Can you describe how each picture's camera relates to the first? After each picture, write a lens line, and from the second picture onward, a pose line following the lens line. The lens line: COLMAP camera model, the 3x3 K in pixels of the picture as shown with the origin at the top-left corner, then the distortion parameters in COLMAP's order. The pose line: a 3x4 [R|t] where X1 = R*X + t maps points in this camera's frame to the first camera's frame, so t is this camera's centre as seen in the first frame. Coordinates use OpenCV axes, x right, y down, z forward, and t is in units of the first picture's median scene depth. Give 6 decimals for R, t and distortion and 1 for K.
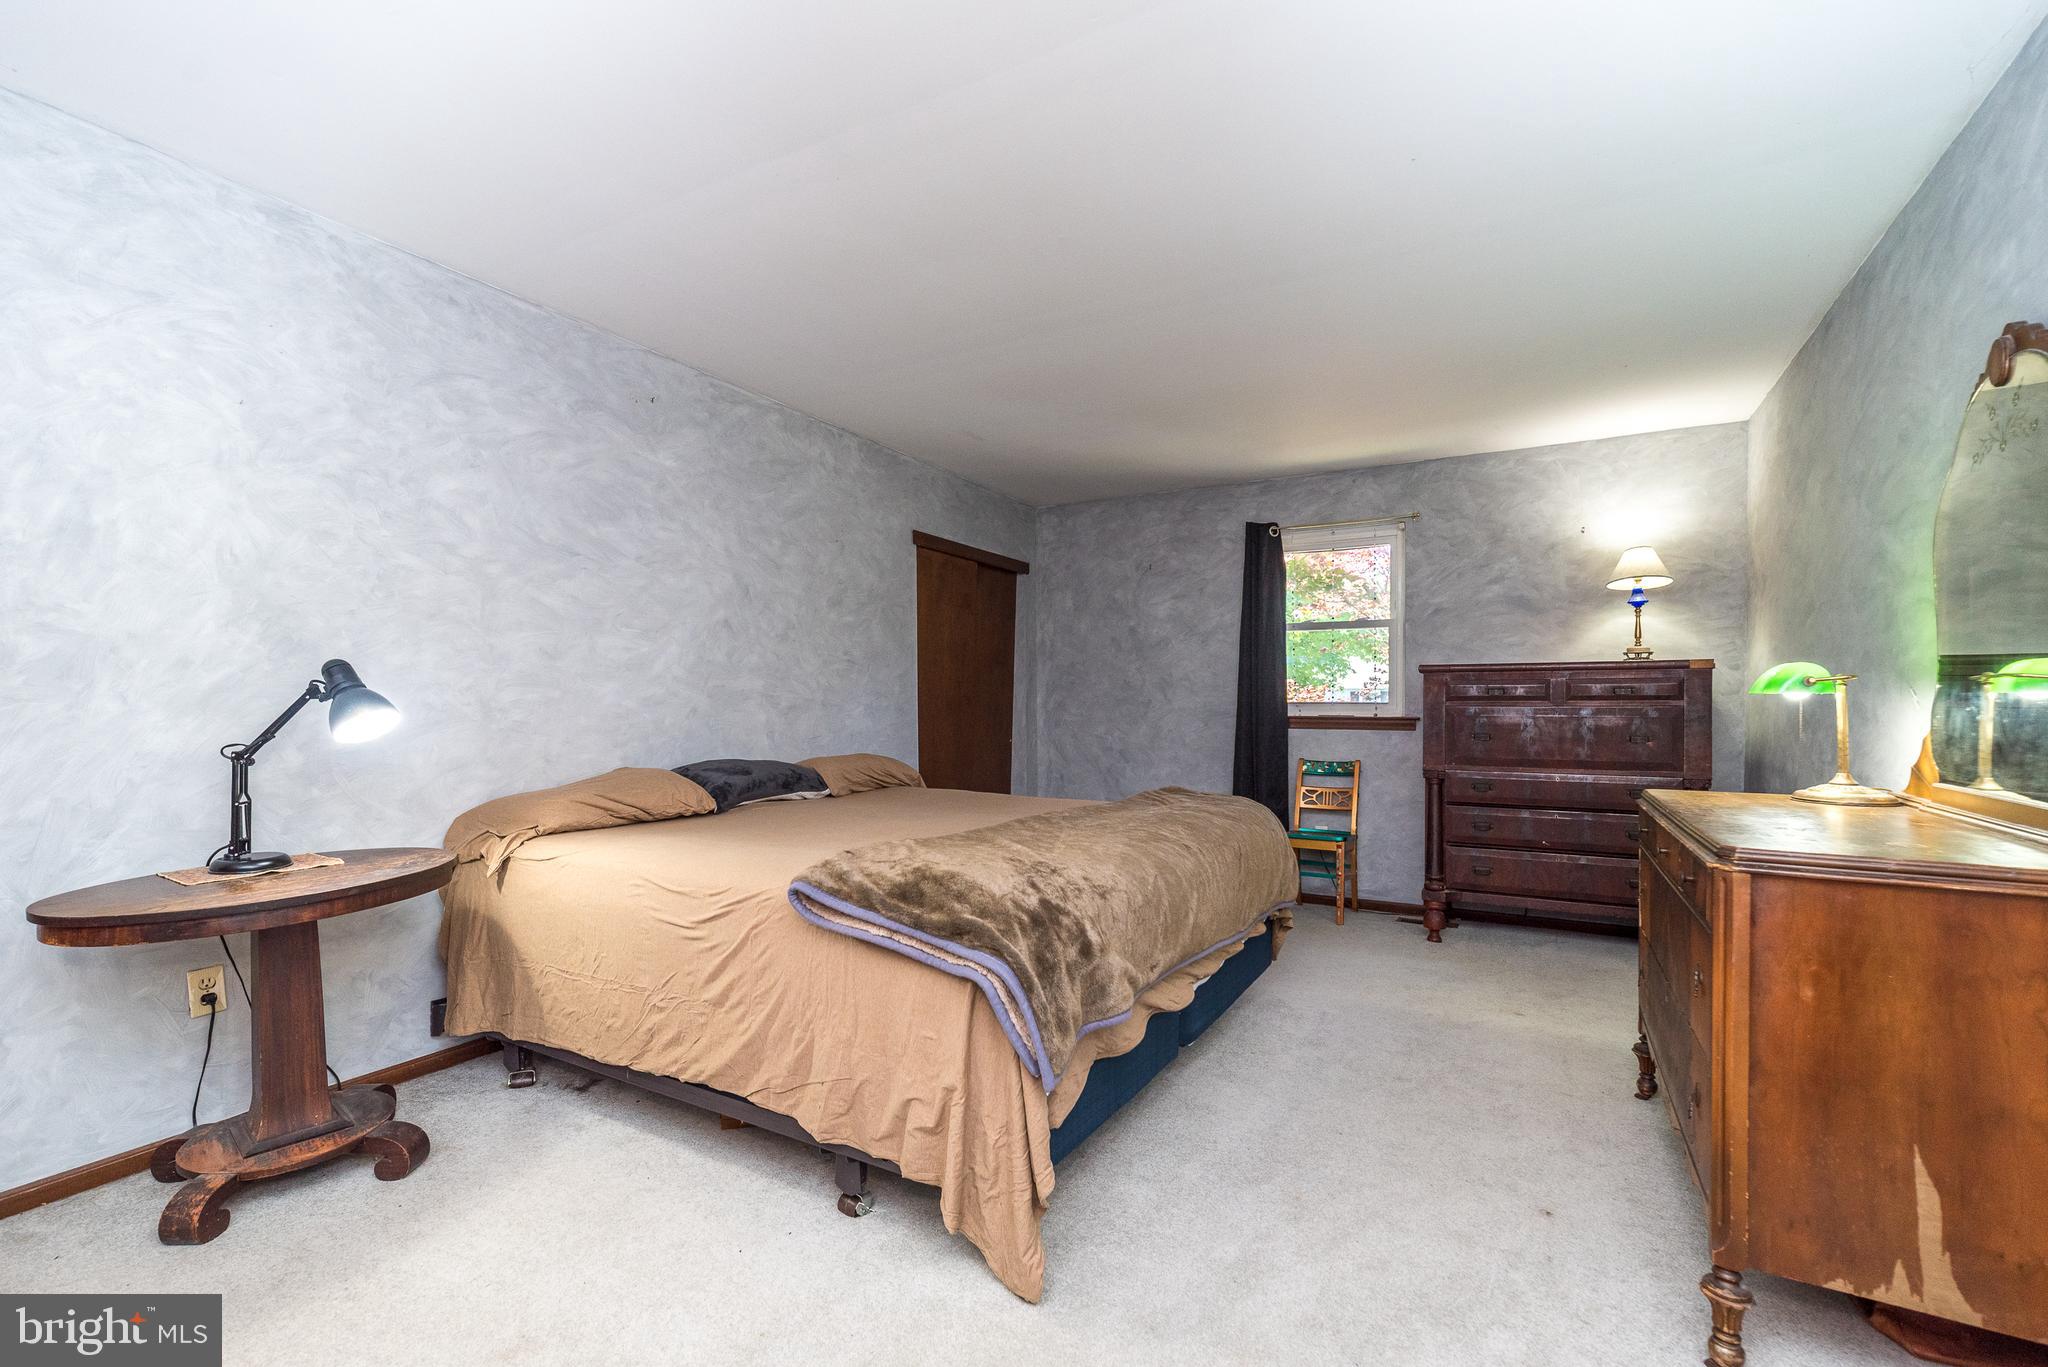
lens RADIAL K [[897.7, 0, 1022.6], [0, 897.7, 694.3], [0, 0, 1]] dist [0.003019, 0.000442]
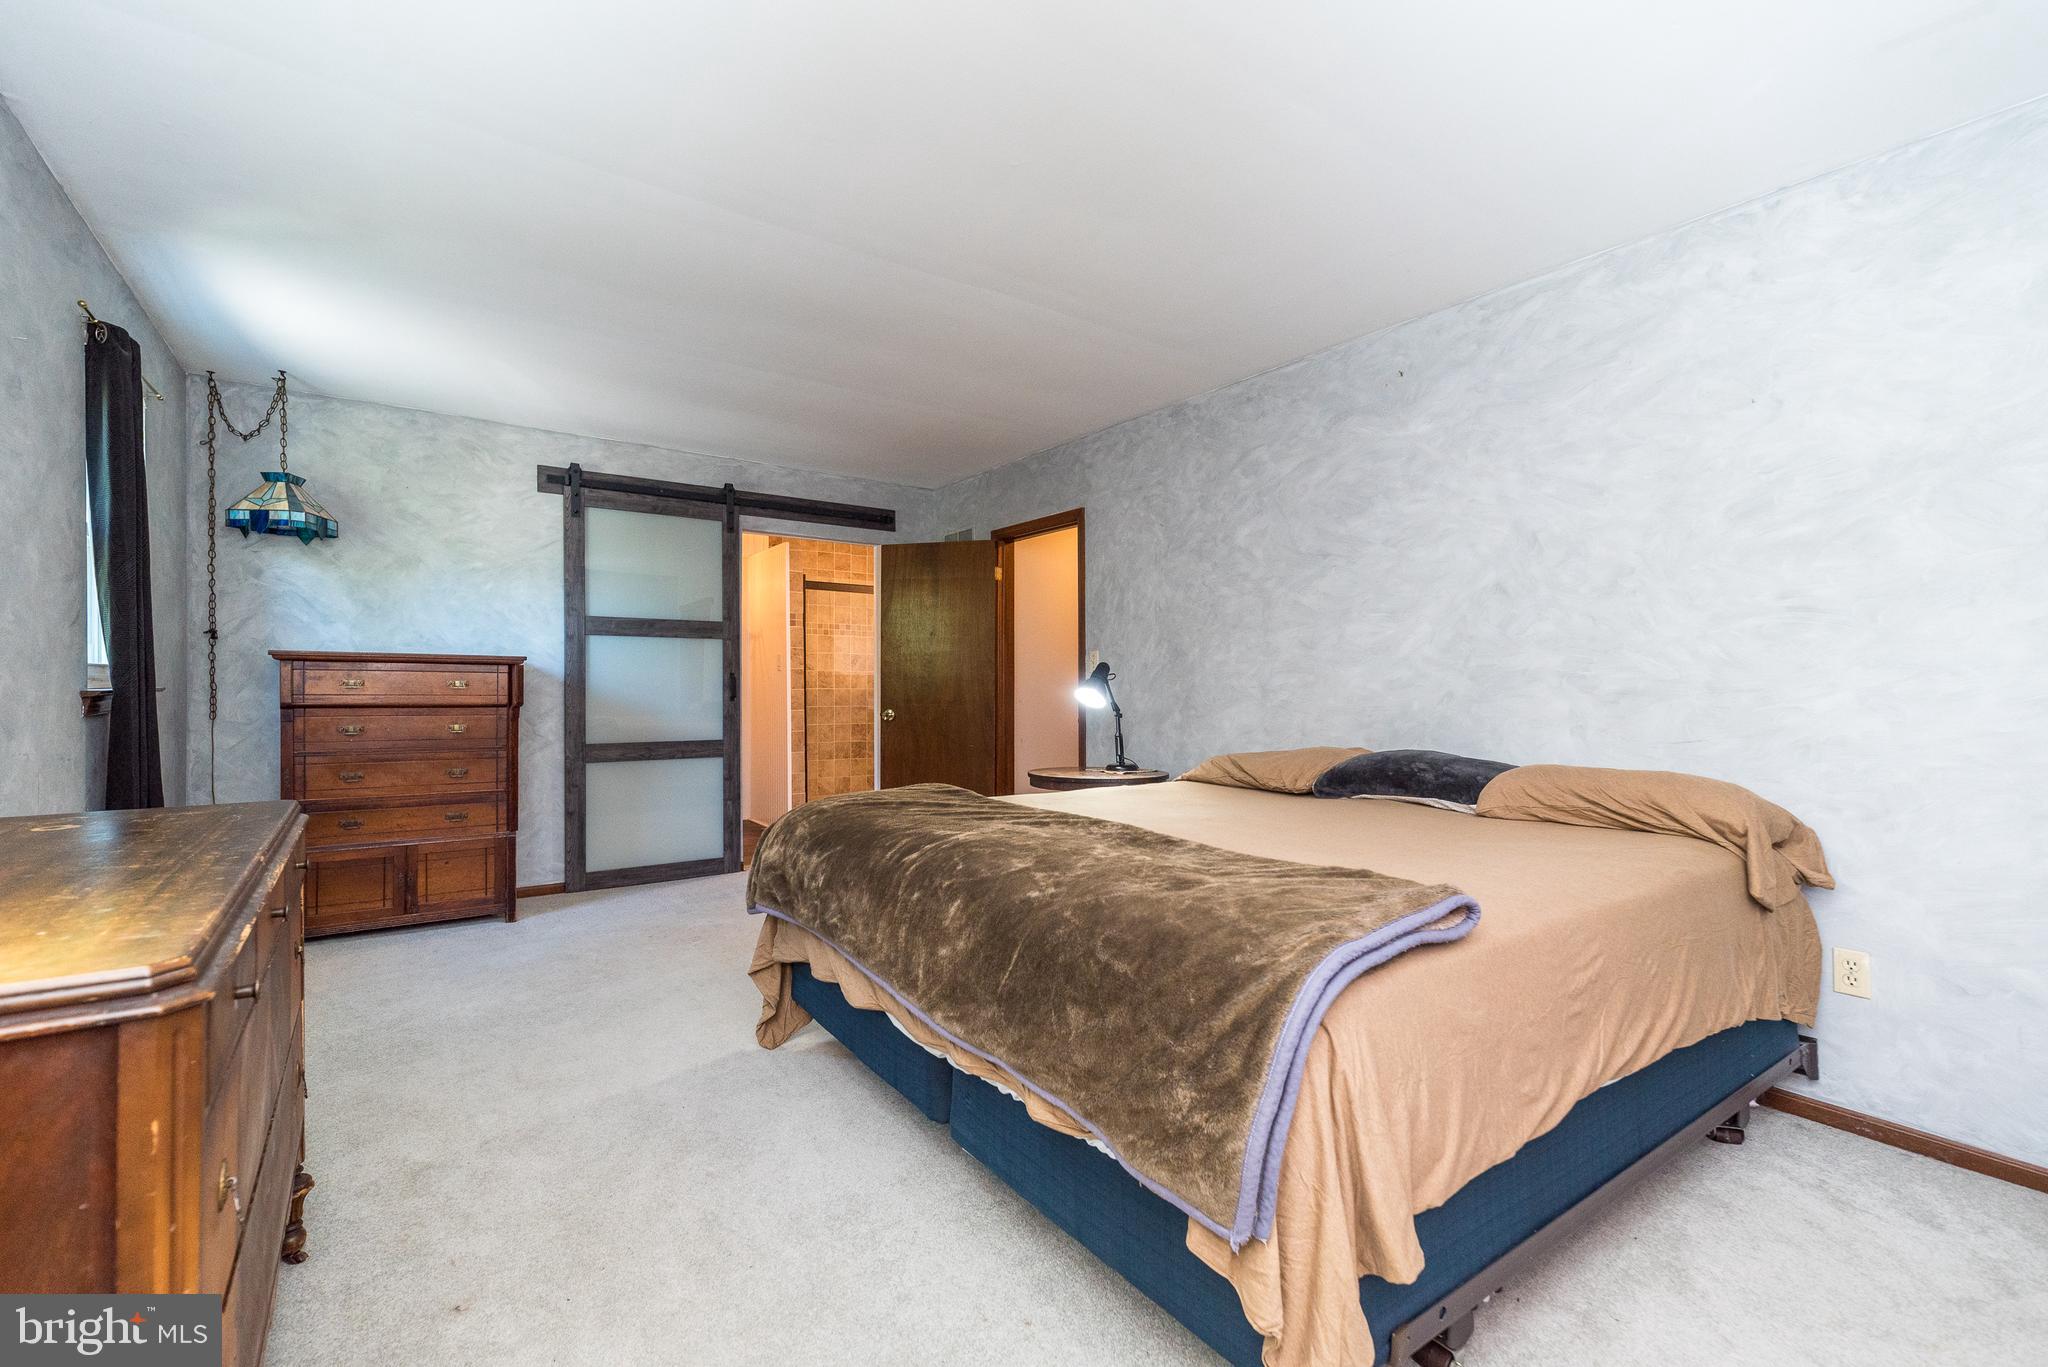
lens RADIAL K [[897.7, 0, 1023.4], [0, 897.7, 684.1], [0, 0, 1]] dist [0.003019, 0.000442]
pose [[-0.429616, -0.001334, -0.903011, 0.650258], [0.008696, 0.999946, -0.005615, 0.009636], [0.902970, -0.010265, -0.429582, 1.060867]]
